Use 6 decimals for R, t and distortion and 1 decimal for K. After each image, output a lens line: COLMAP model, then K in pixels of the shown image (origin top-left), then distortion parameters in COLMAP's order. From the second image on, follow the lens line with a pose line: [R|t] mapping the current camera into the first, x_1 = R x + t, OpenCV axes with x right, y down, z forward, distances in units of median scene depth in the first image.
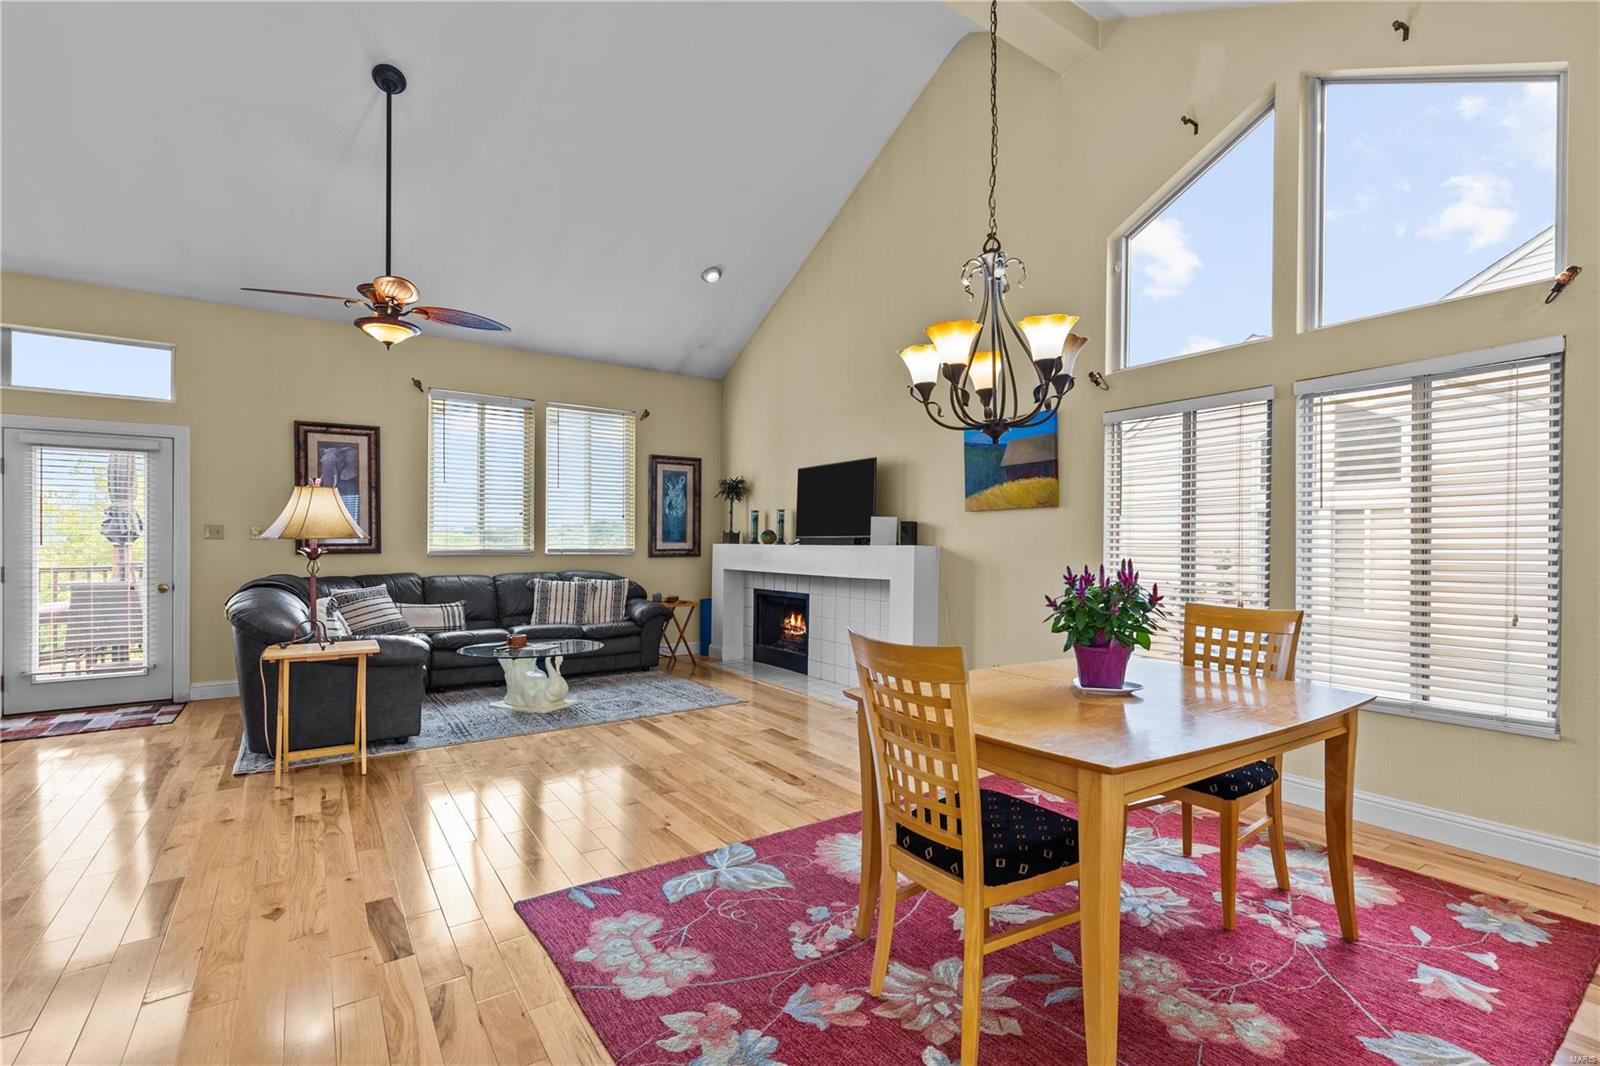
lens RADIAL K [[718.4, 0, 823.5], [0, 718.4, 545.2], [0, 0, 1]] dist [0.001334, 0.000044]
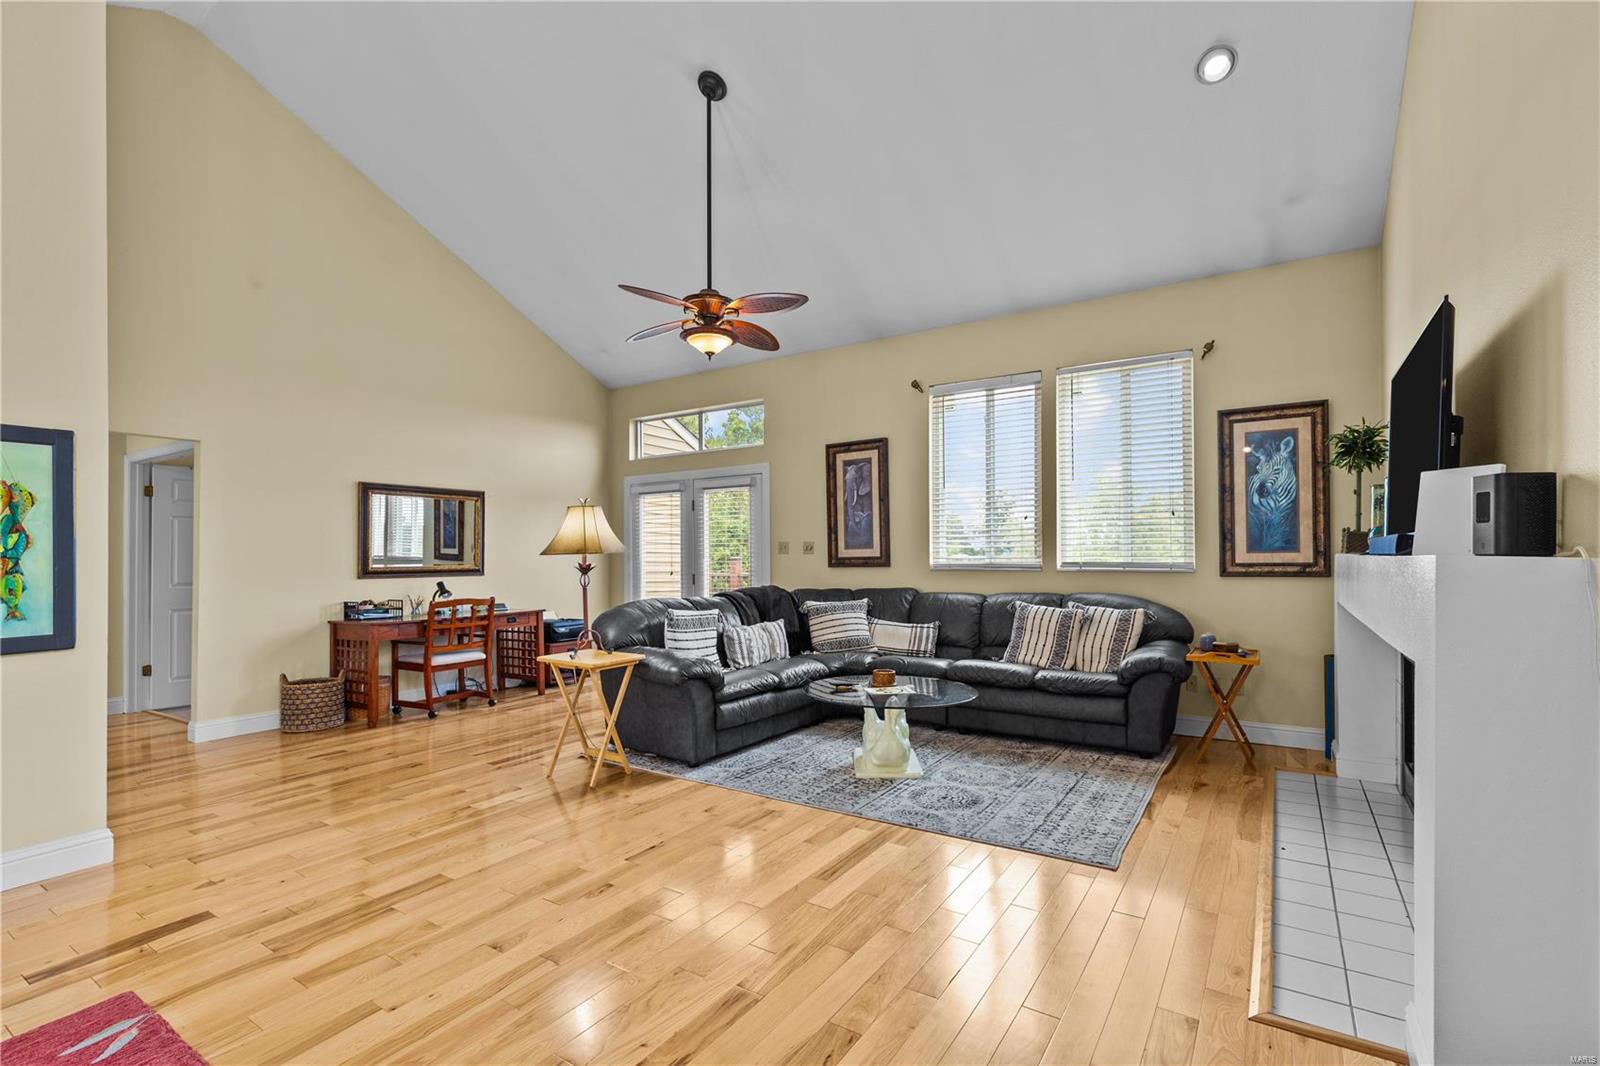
lens RADIAL K [[718.4, 0, 823.5], [0, 718.4, 545.2], [0, 0, 1]] dist [0.001334, 0.000044]
pose [[0.371813, -0.019427, -0.928104, 0.287376], [0.005759, 0.999810, -0.018621, -0.000393], [0.928290, 0.001579, 0.371854, 0.627035]]
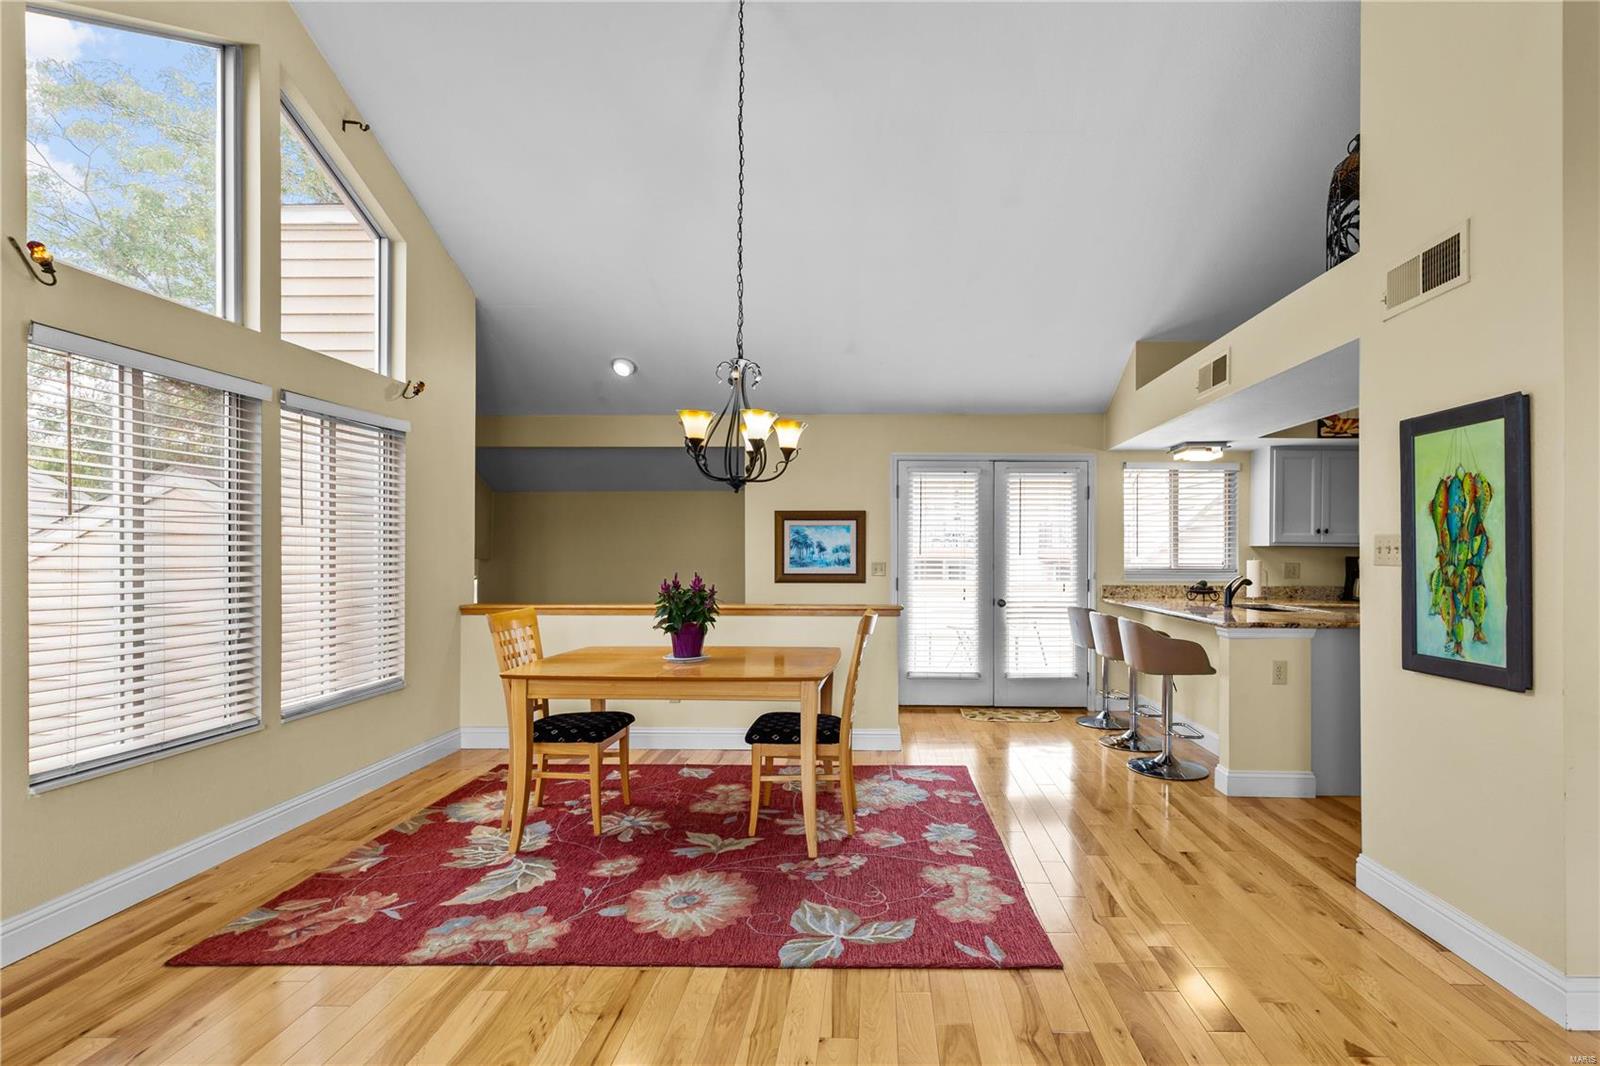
lens RADIAL K [[759.8, 0, 866.0], [0, 759.8, 549.1], [0, 0, 1]] dist [0.004624, 0.000319]
pose [[-0.801751, -0.002310, 0.597653, -0.350602], [-0.003486, 0.999994, -0.000811, -0.011701], [-0.597648, -0.002734, -0.801754, 0.836217]]
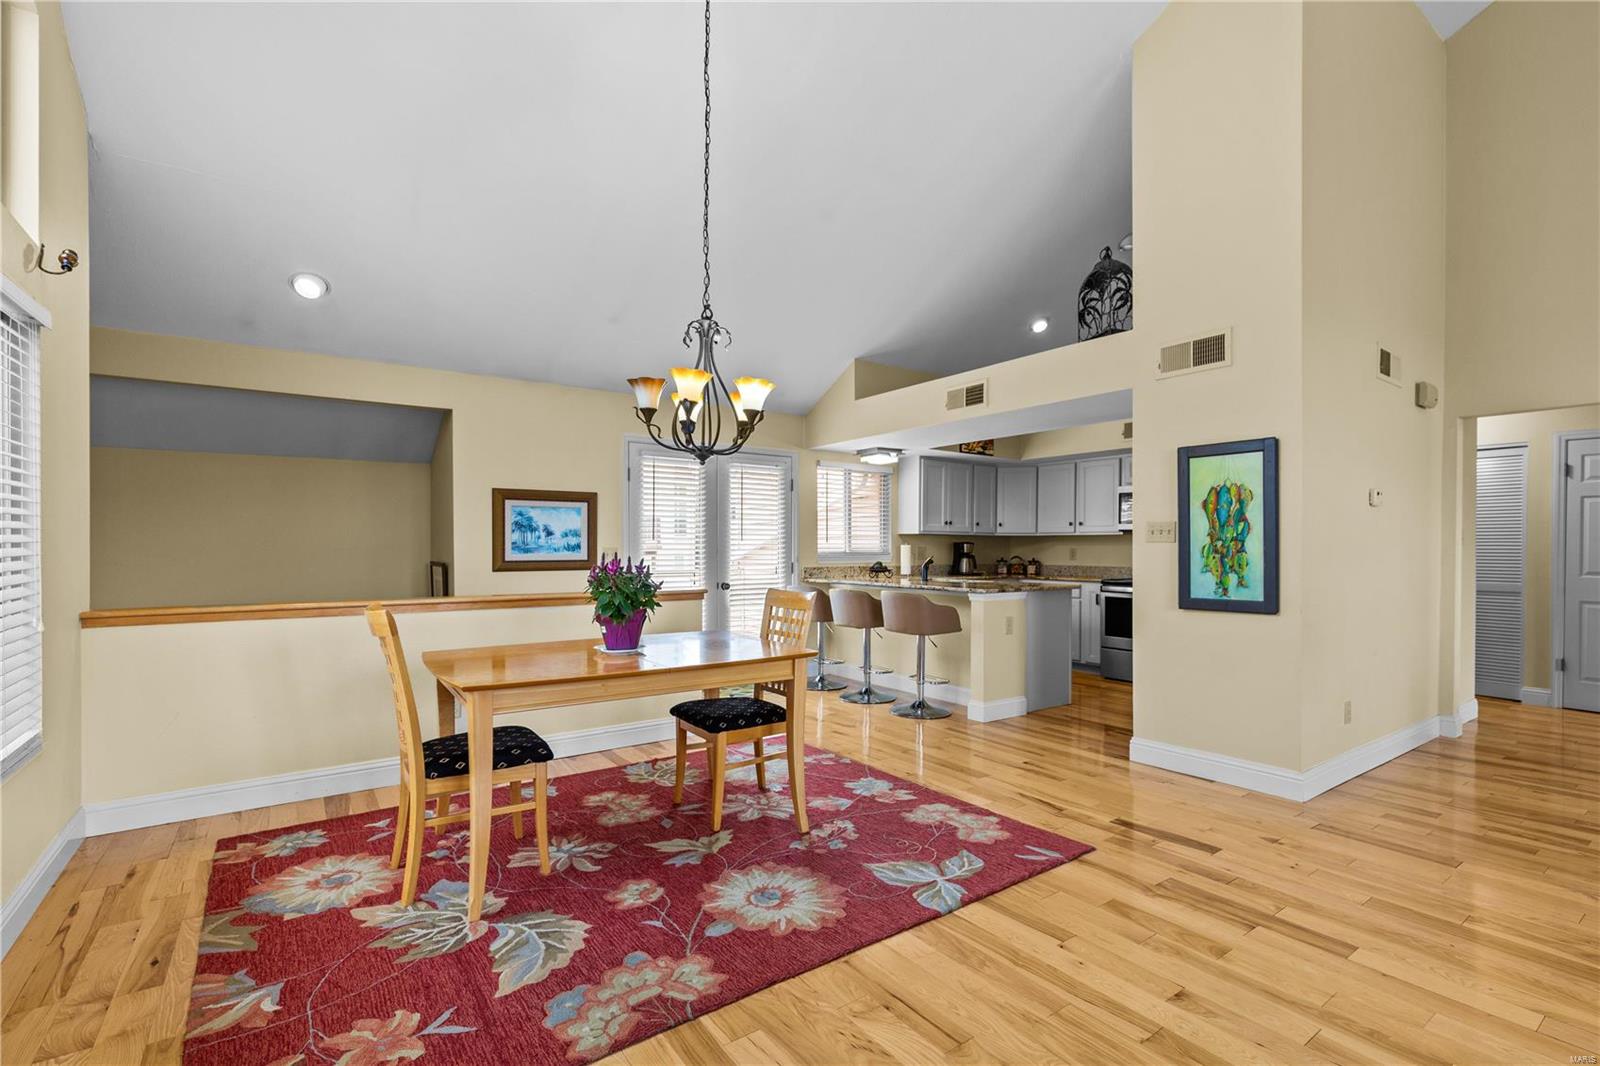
lens RADIAL K [[734.7, 0, 824.8], [0, 734.7, 551.7], [0, 0, 1]] dist [-0.001095, -0.000403]
pose [[-0.999934, -0.004363, -0.010603, 0.012357], [-0.004461, 0.999948, 0.009216, 0.001543], [0.010562, 0.009263, -0.999901, 0.956739]]
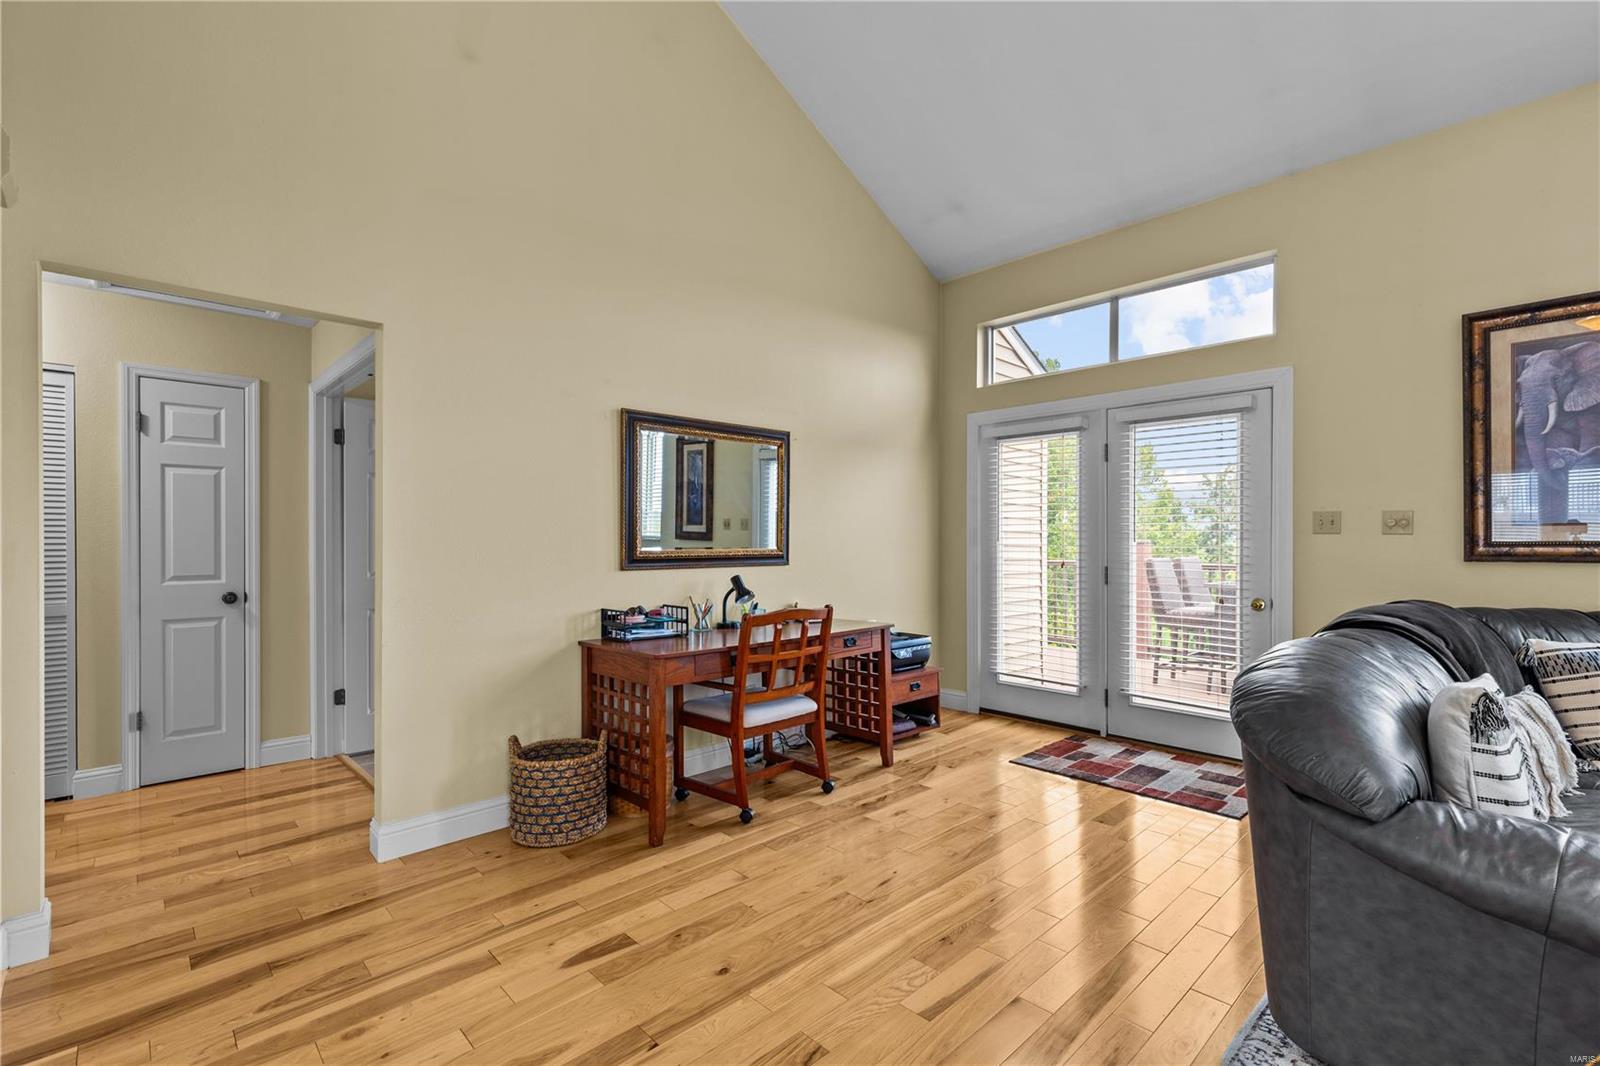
lens RADIAL K [[718.4, 0, 823.5], [0, 718.4, 545.2], [0, 0, 1]] dist [0.001334, 0.000044]
pose [[0.149883, 0.006915, -0.988679, -0.286954], [-0.003584, 0.999973, 0.006450, -0.001543], [0.988697, 0.002576, 0.149904, 0.468988]]
